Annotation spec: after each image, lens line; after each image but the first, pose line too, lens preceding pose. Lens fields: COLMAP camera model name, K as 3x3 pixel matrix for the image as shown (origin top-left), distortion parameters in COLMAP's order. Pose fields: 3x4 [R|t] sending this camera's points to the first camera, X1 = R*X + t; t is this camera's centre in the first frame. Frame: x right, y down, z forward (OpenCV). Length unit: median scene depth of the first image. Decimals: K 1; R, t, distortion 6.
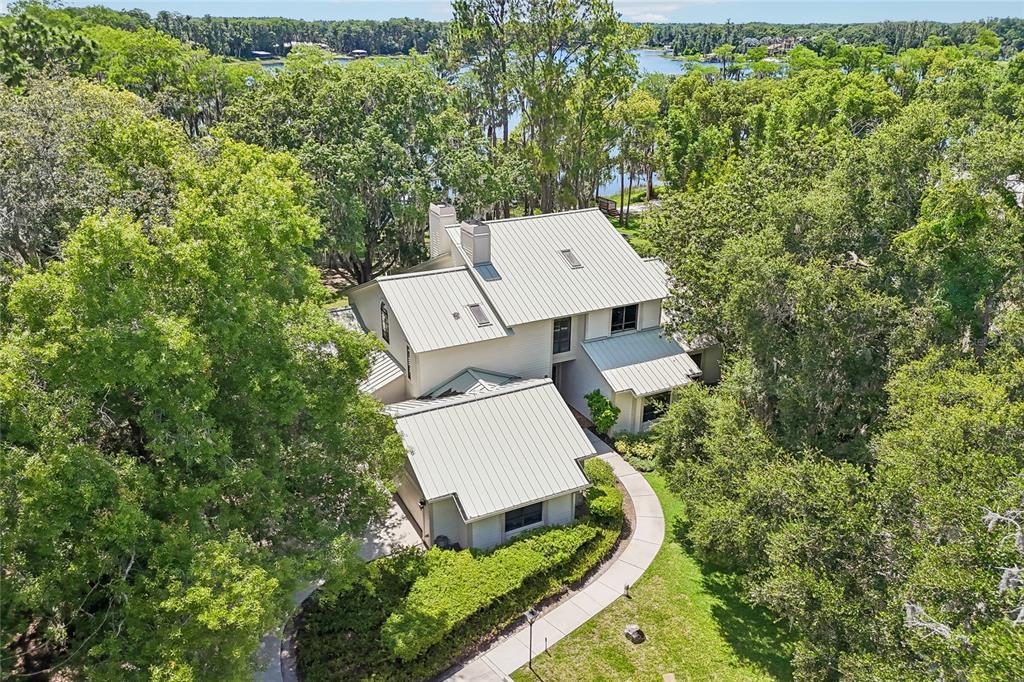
lens RADIAL K [[758.9, 0, 508.3], [0, 758.9, 342.1], [0, 0, 1]] dist [0.031151, -0.000222]
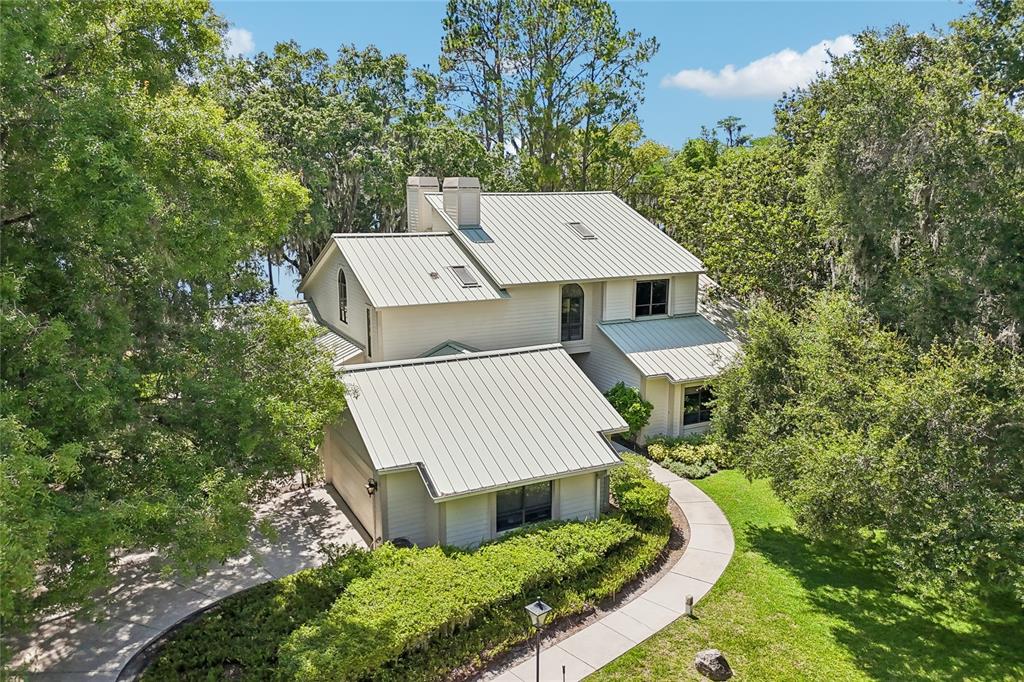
lens RADIAL K [[758.9, 0, 508.3], [0, 758.9, 342.1], [0, 0, 1]] dist [0.031151, -0.000222]
pose [[0.999988, -0.004879, -0.000015, 0.006785], [0.004780, 0.980239, -0.197760, 0.213348], [0.000979, 0.197757, 0.980250, 0.310162]]
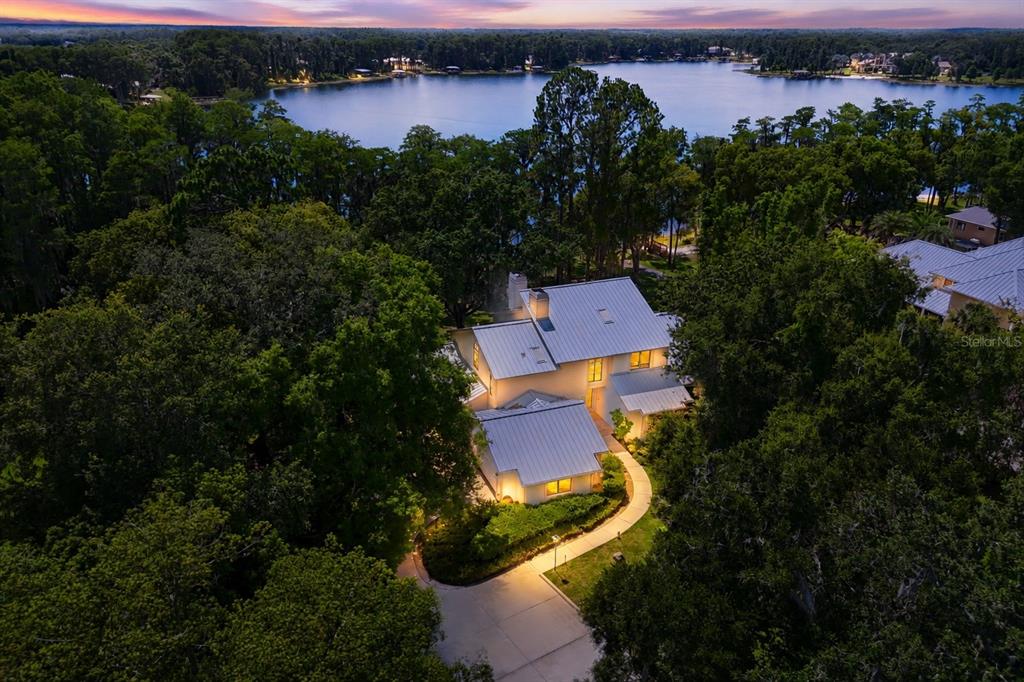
lens RADIAL K [[758.9, 0, 508.3], [0, 758.9, 342.1], [0, 0, 1]] dist [0.031151, -0.000222]
pose [[0.993973, 0.041326, -0.101539, 0.062251], [-0.041633, 0.999133, -0.000900, -0.067984], [0.101414, 0.005122, 0.994831, -0.588759]]
